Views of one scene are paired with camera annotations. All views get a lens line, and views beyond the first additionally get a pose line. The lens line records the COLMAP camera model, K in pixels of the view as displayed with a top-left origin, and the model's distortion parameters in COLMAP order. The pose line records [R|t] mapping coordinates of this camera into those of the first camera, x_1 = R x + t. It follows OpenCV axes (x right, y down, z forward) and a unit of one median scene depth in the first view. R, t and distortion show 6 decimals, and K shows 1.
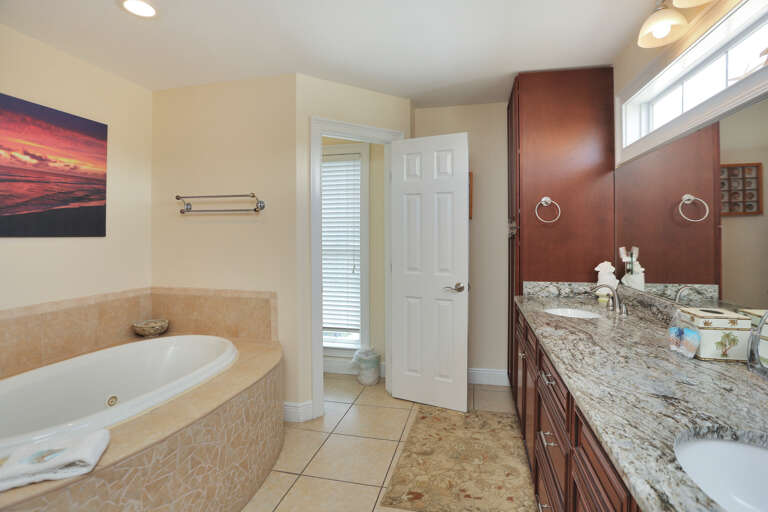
lens RADIAL K [[388.8, 0, 383.0], [0, 388.8, 239.4], [0, 0, 1]] dist [-0.001887, 0.000142]
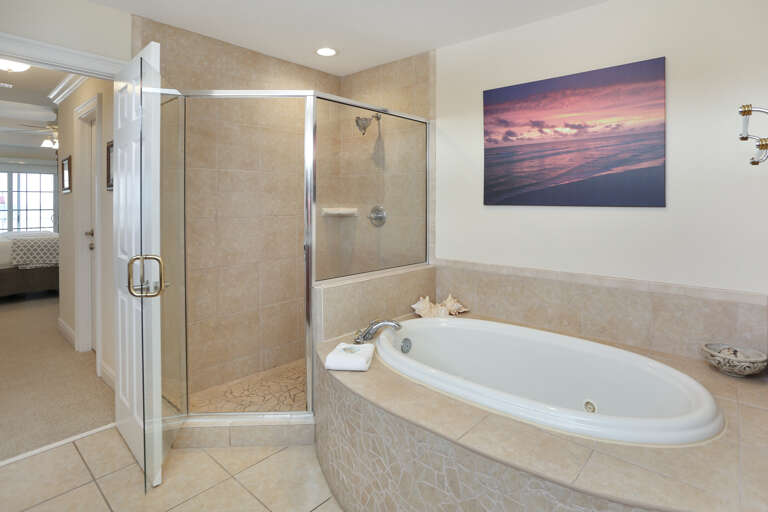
lens RADIAL K [[401.1, 0, 382.2], [0, 401.1, 202.7], [0, 0, 1]] dist [-0.004550, -0.000356]
pose [[-0.456624, 0.002666, -0.889656, 0.258112], [-0.011901, 0.999888, 0.009105, -0.018219], [0.889580, 0.014745, -0.456541, 1.023815]]
